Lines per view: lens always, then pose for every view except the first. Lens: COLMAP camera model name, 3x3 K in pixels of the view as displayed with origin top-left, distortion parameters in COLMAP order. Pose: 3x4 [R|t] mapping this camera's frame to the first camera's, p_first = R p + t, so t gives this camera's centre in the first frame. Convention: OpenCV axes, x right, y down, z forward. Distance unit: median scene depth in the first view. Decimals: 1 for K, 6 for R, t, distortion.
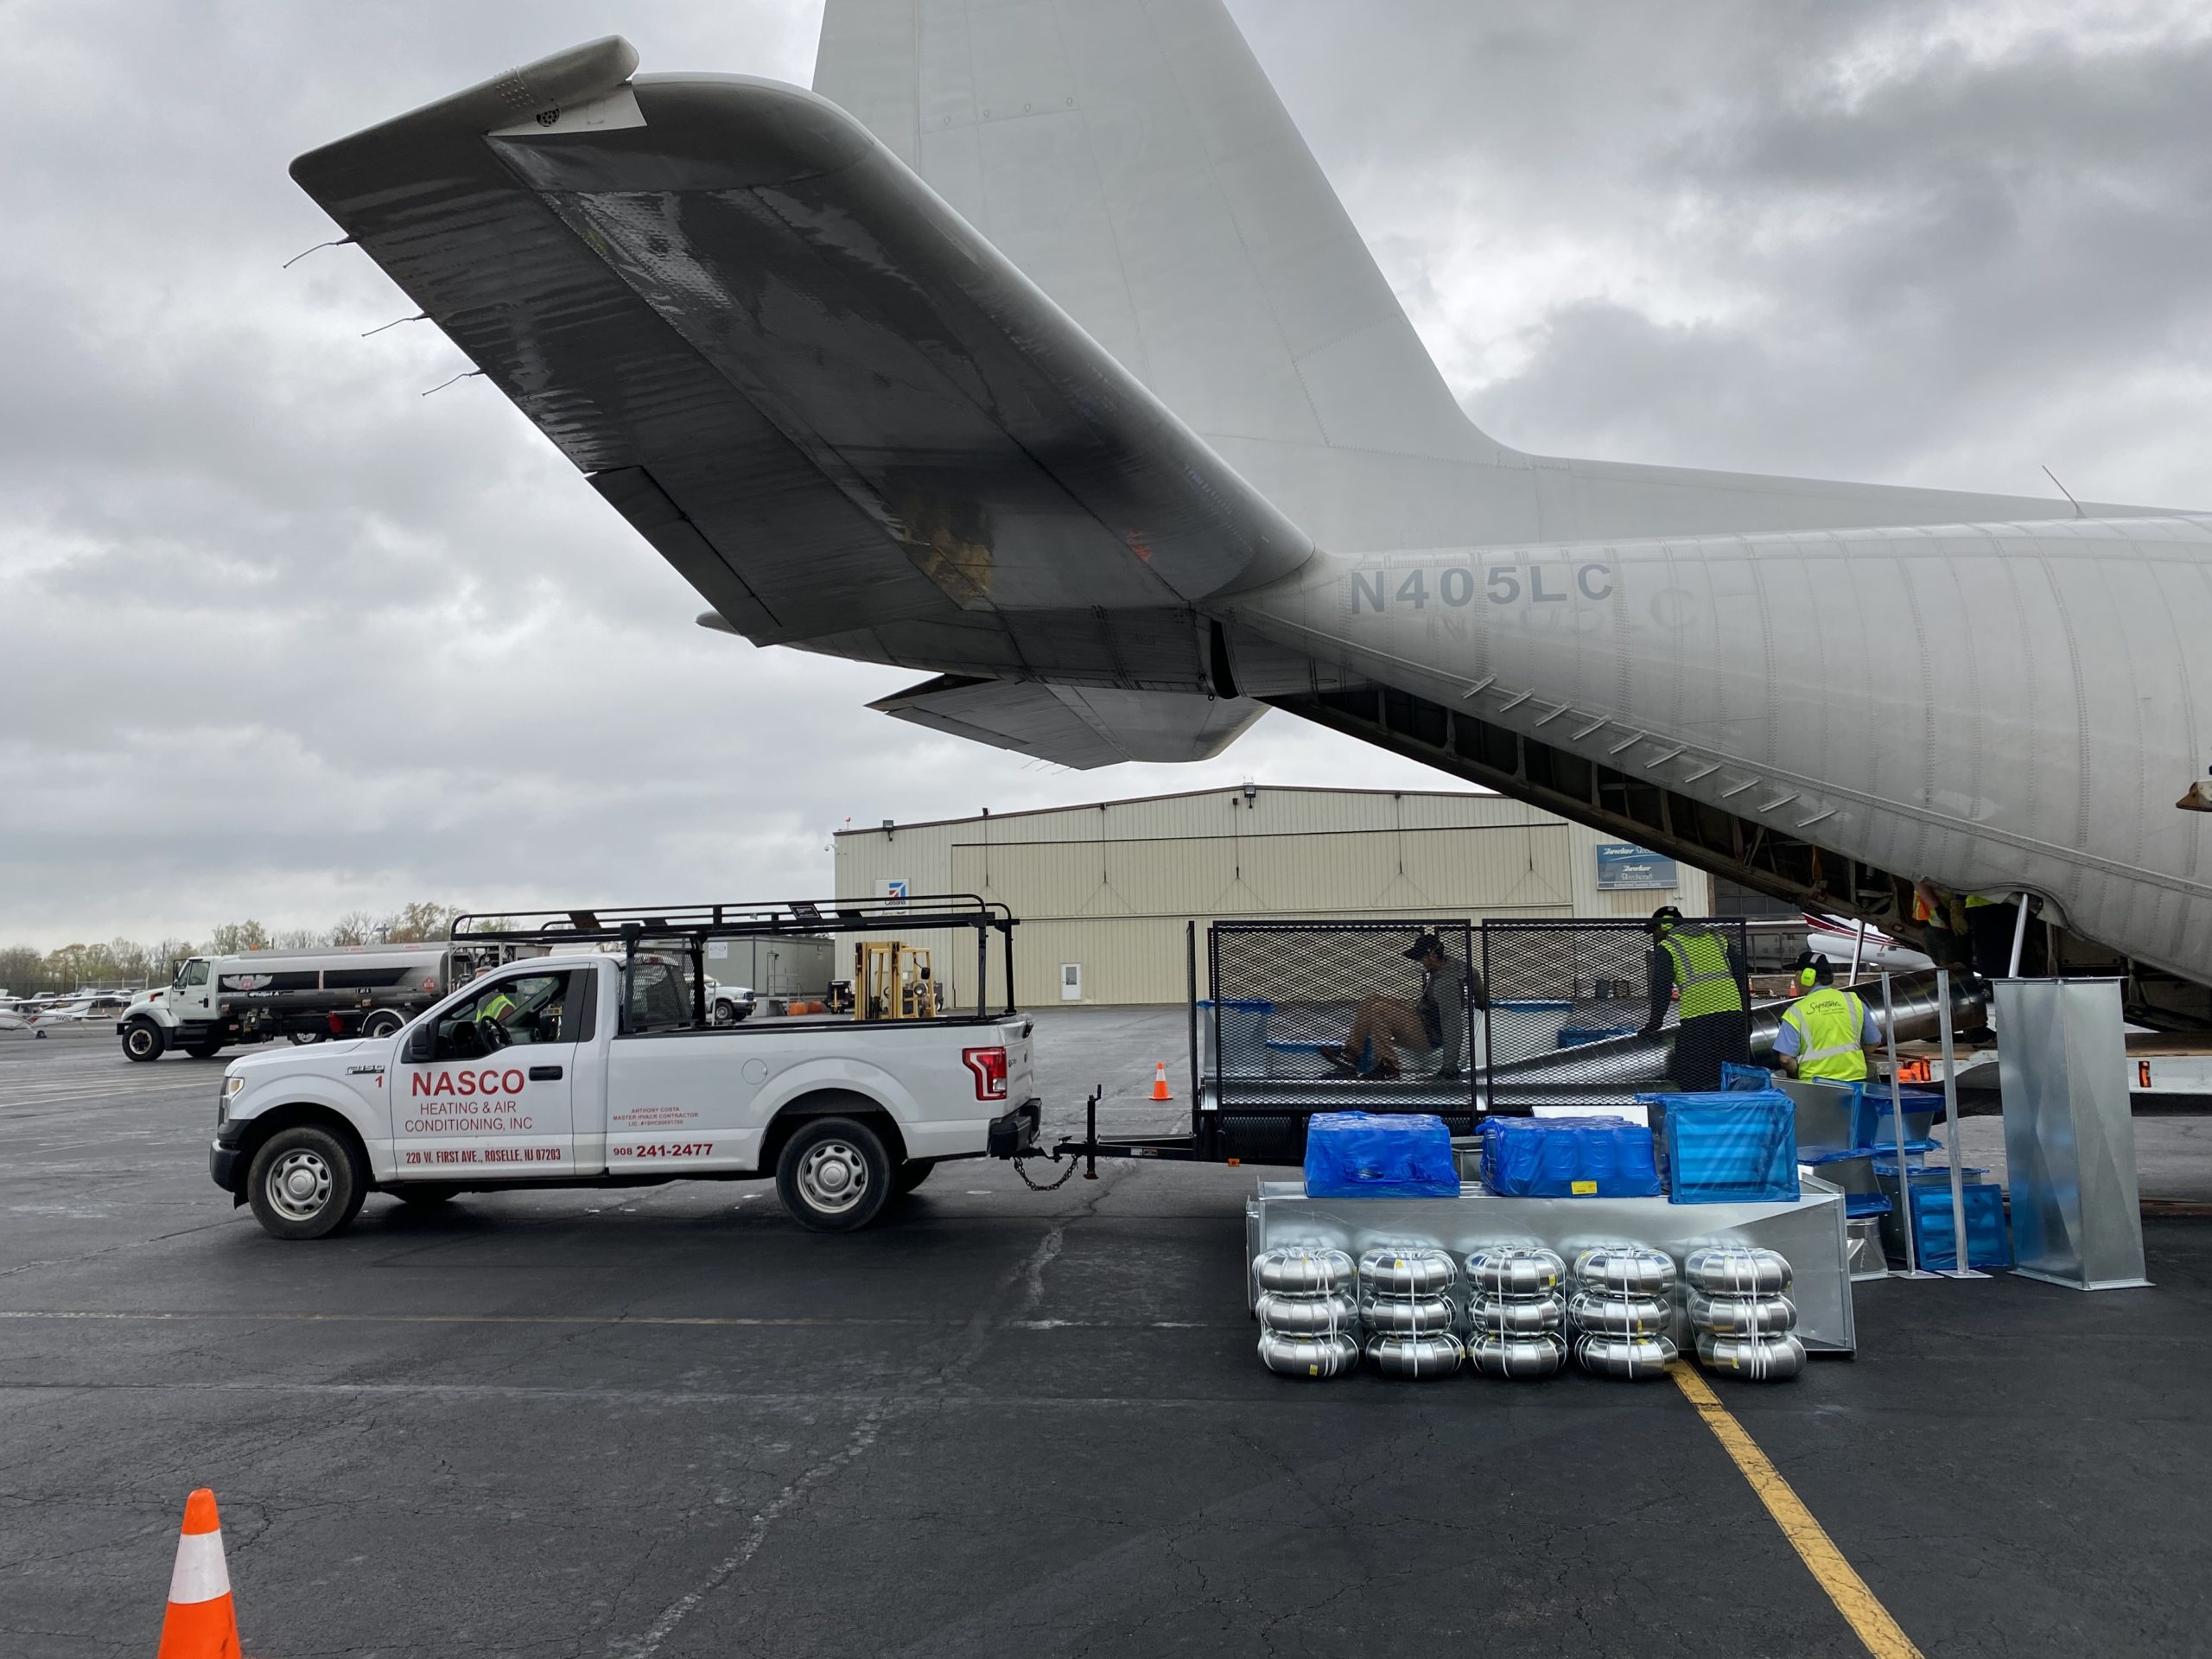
lens RADIAL K [[1699.7, 0, 1086.2], [0, 1699.7, 822.0], [0, 0, 1]] dist [-0.000892, 0.034920]
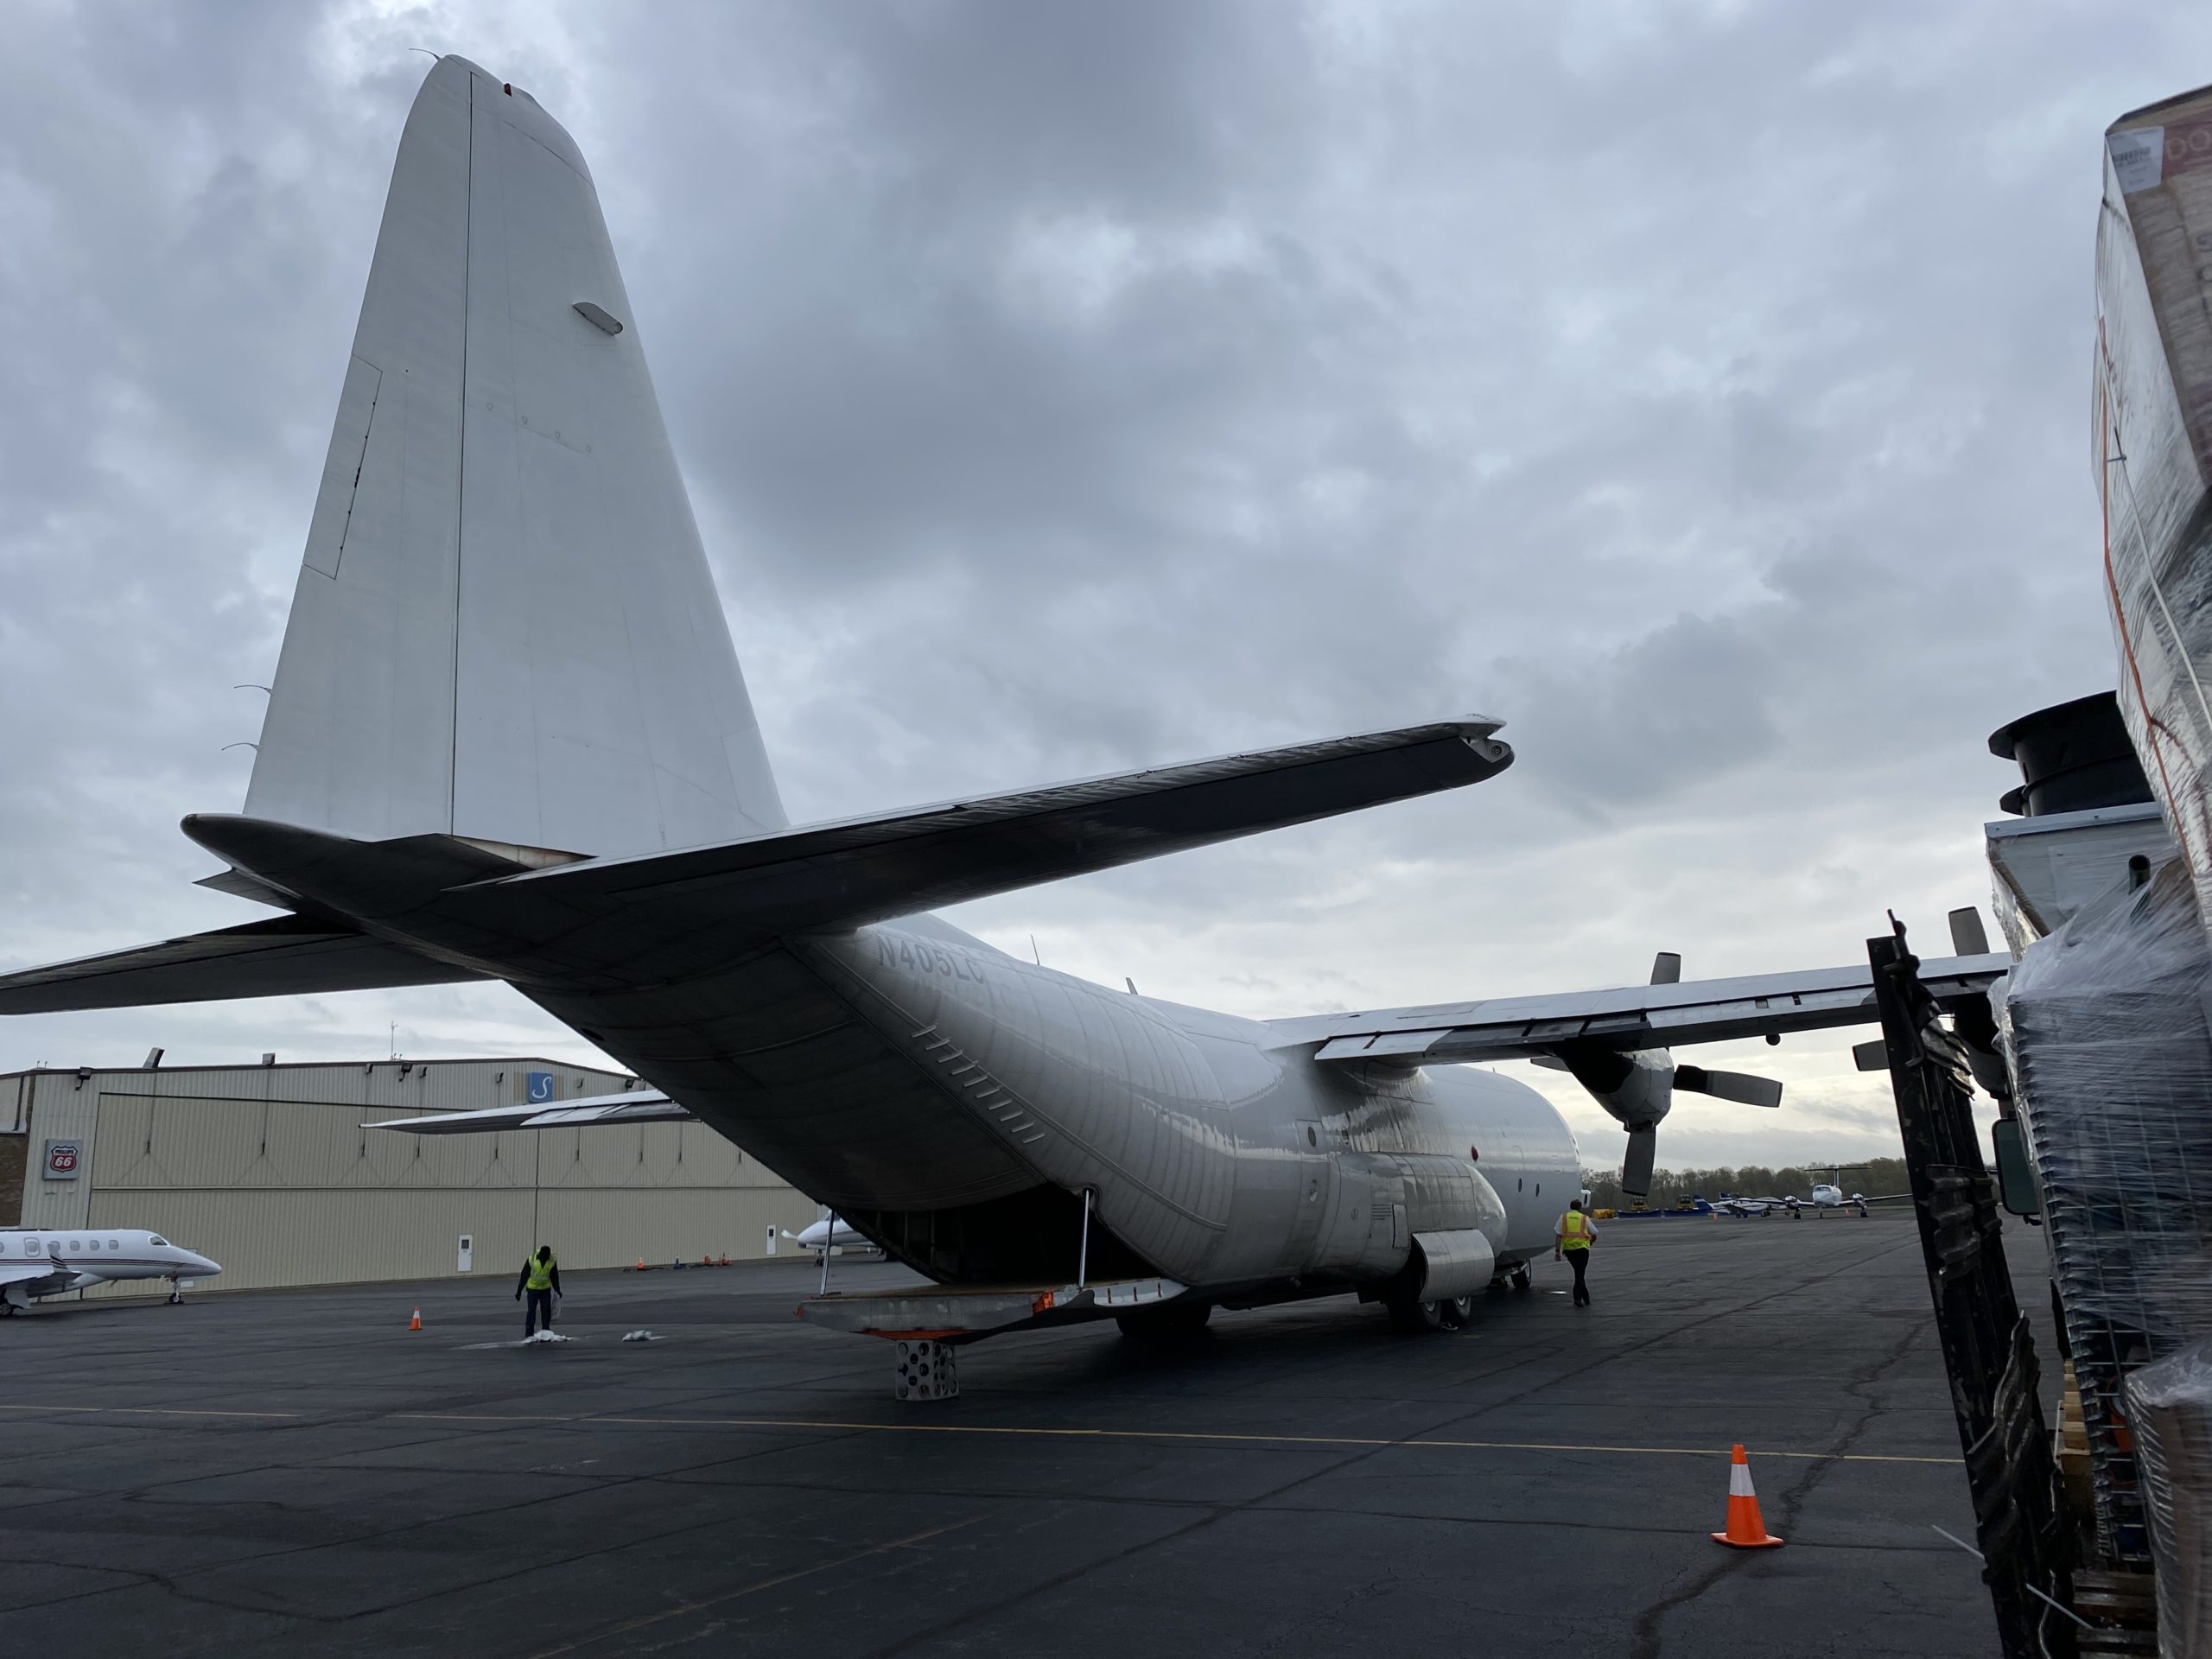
lens RADIAL K [[1733.1, 0, 1103.6], [0, 1733.1, 799.2], [0, 0, 1]] dist [0.073620, -0.116812]
pose [[0.309694, 0.235782, 0.921139, -1.086332], [-0.054958, 0.971586, -0.230218, 0.057826], [-0.949247, 0.020673, 0.313852, 0.394497]]
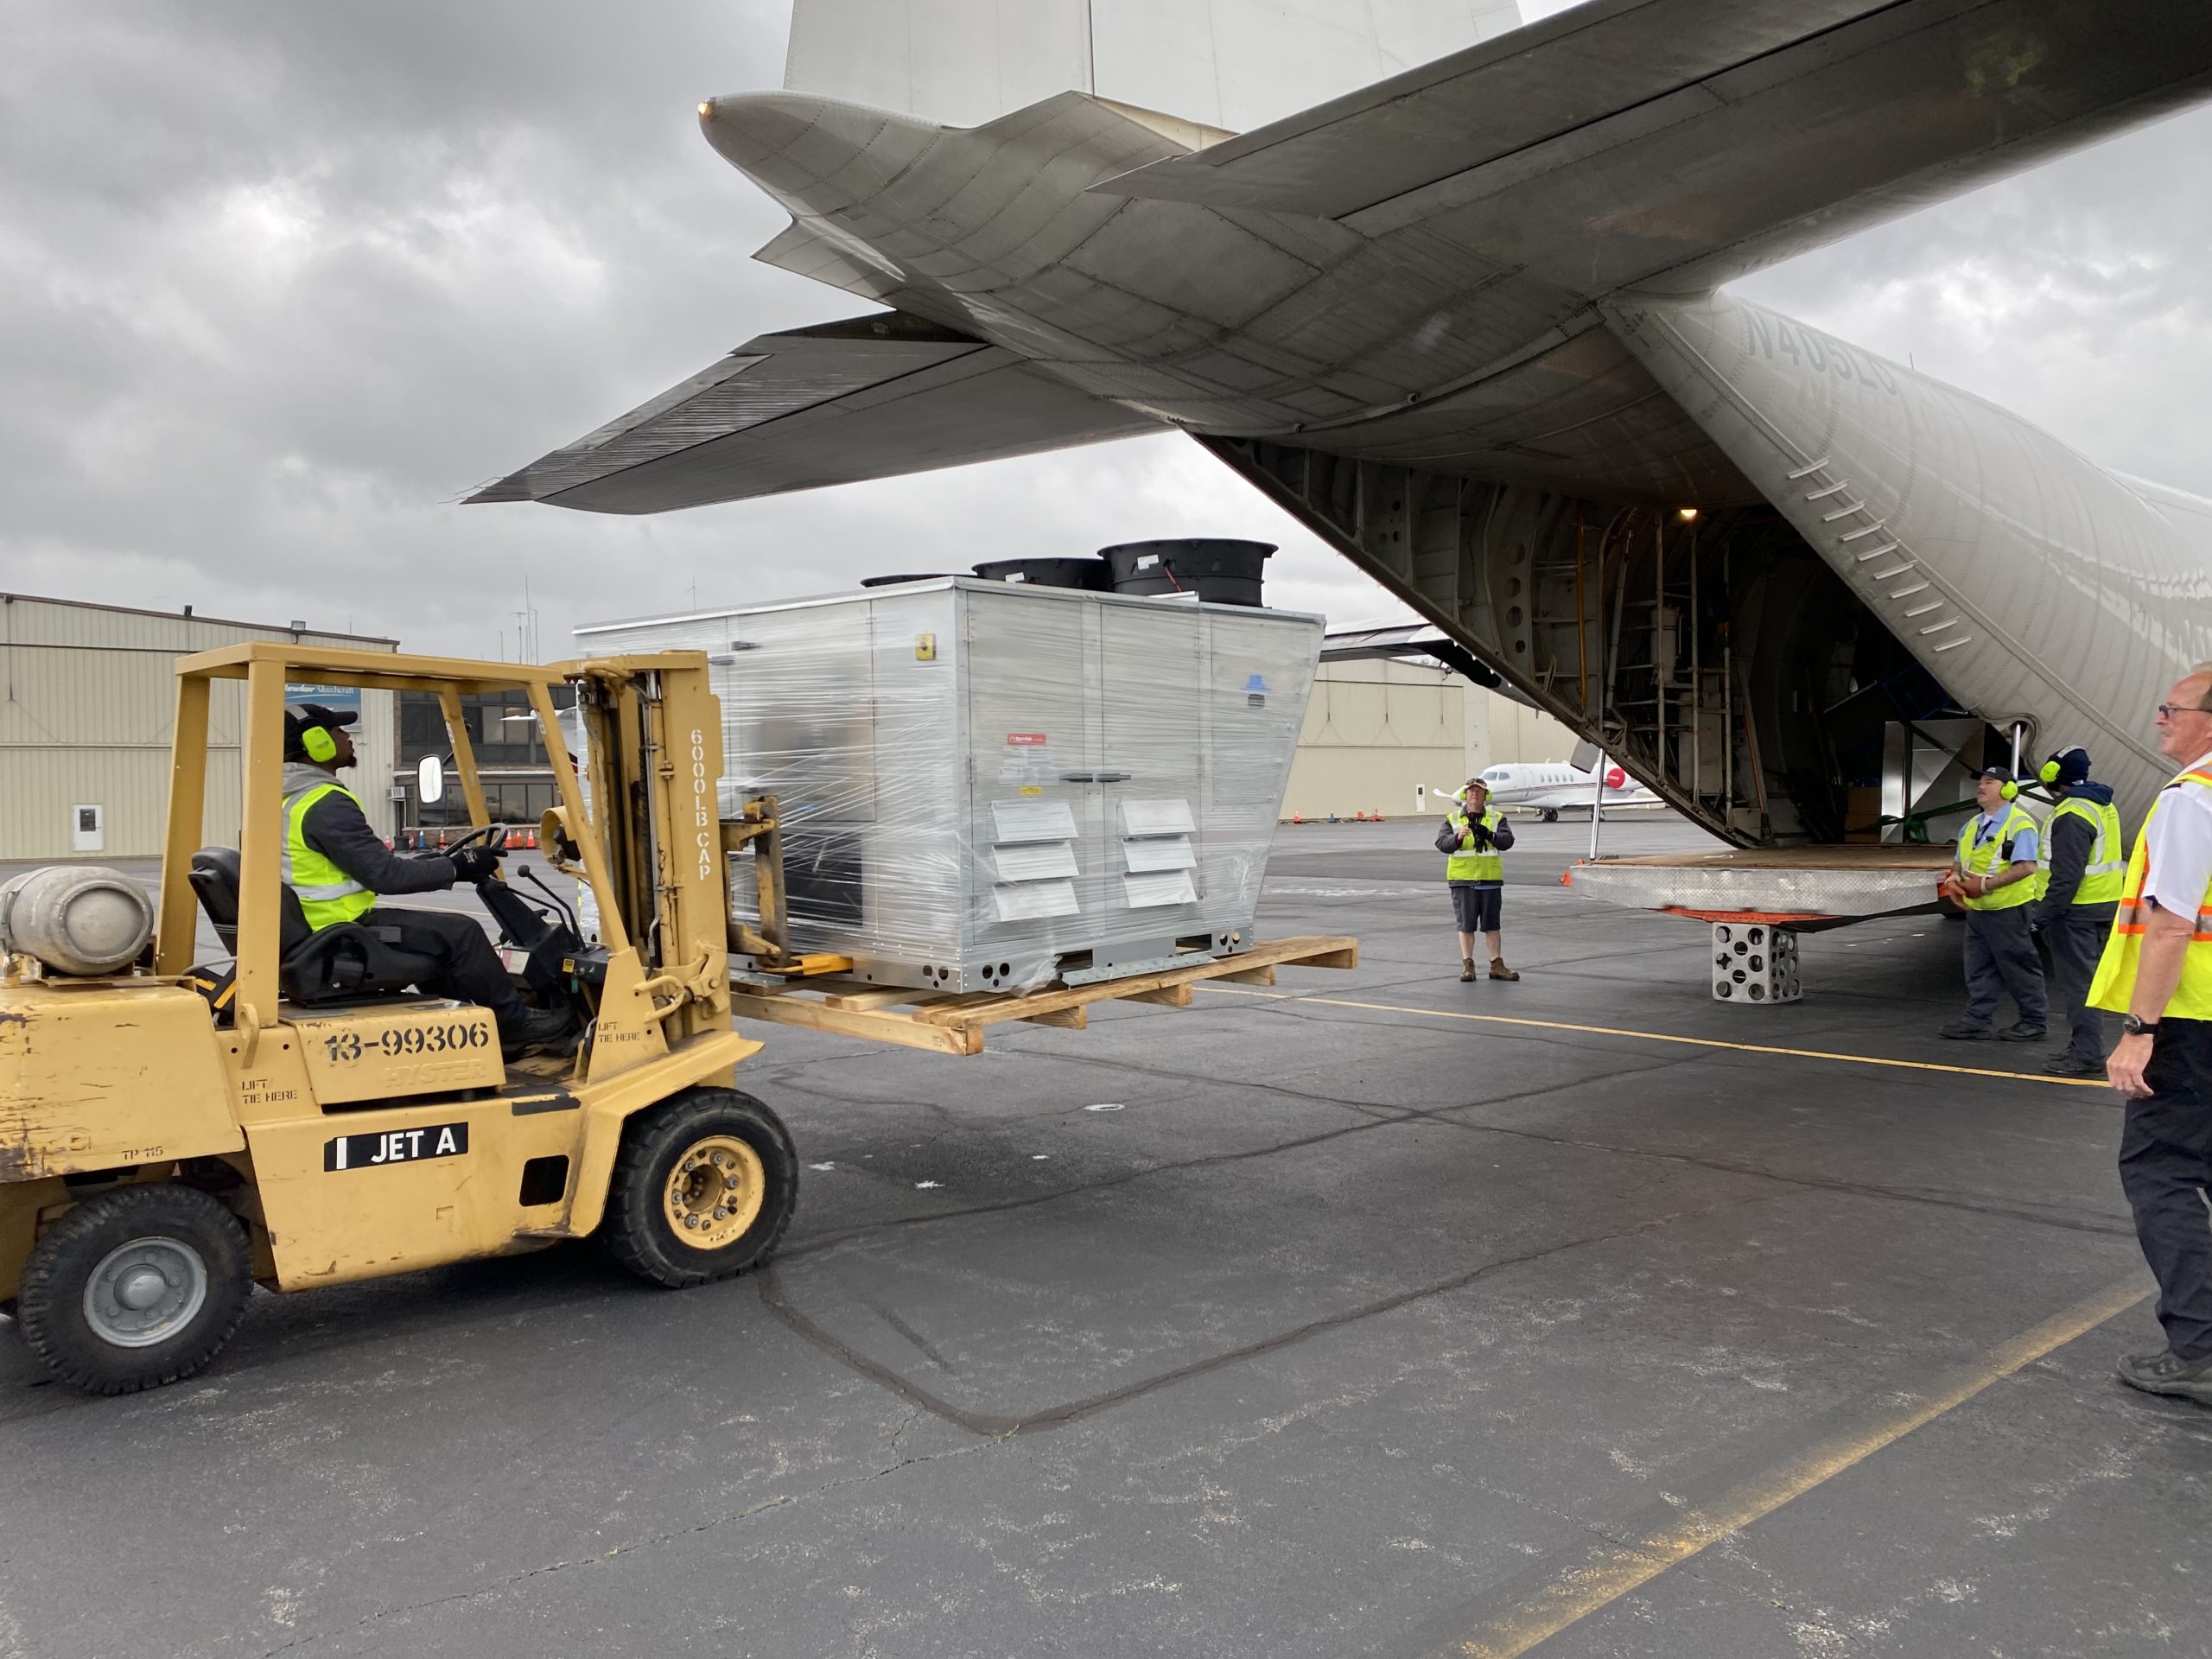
lens RADIAL K [[1699.7, 0, 1086.2], [0, 1699.7, 822.0], [0, 0, 1]] dist [-0.000892, 0.034920]
pose [[0.632397, 0.002608, 0.774640, -0.694854], [-0.066343, 0.996503, 0.050805, 0.085355], [-0.771799, -0.083521, 0.630358, 0.702880]]
